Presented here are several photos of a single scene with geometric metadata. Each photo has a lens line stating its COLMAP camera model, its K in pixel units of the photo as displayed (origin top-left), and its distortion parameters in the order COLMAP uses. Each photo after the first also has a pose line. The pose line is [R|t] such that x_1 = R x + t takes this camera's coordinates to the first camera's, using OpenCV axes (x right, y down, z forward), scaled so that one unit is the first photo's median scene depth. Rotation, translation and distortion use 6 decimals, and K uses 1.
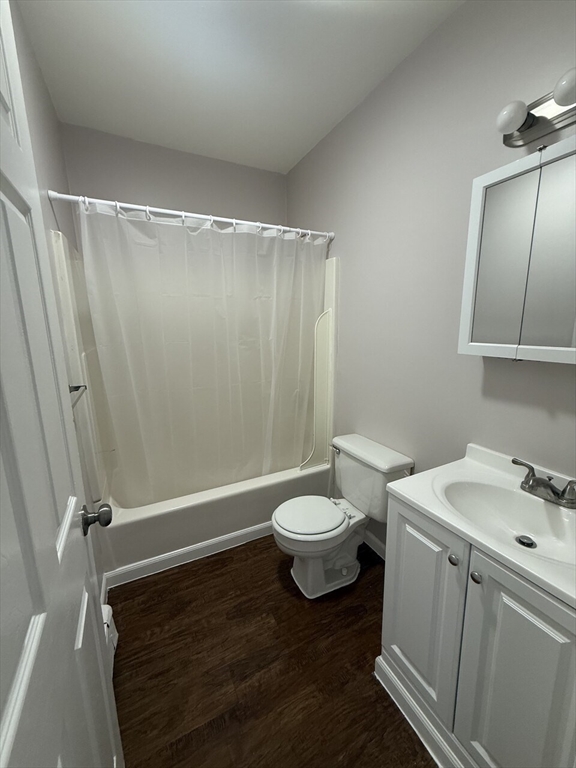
lens RADIAL K [[307.8, 0, 287.7], [0, 307.8, 380.3], [0, 0, 1]] dist [0.000529, 0.000206]
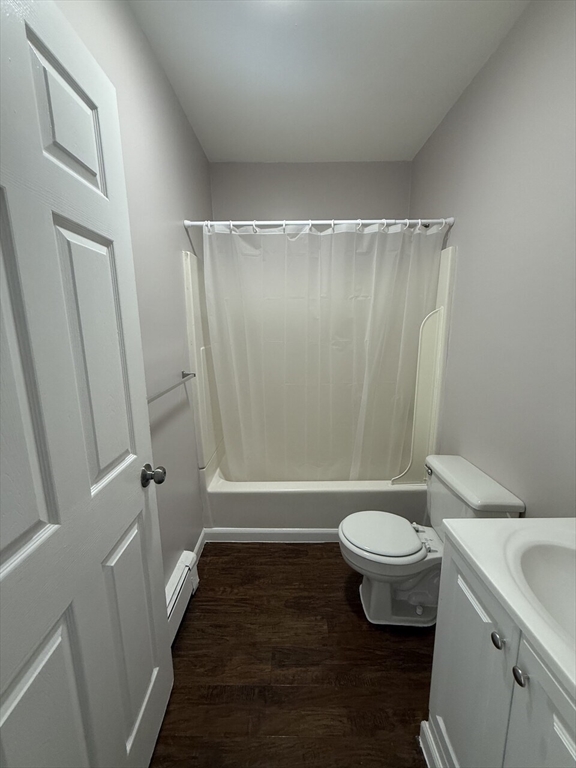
lens RADIAL K [[307.8, 0, 287.7], [0, 307.8, 380.3], [0, 0, 1]] dist [0.000529, 0.000206]
pose [[0.889032, 0.084450, -0.449988, 0.204368], [-0.084366, 0.996228, 0.020283, -0.010989], [0.450004, 0.019931, 0.892804, 0.049446]]
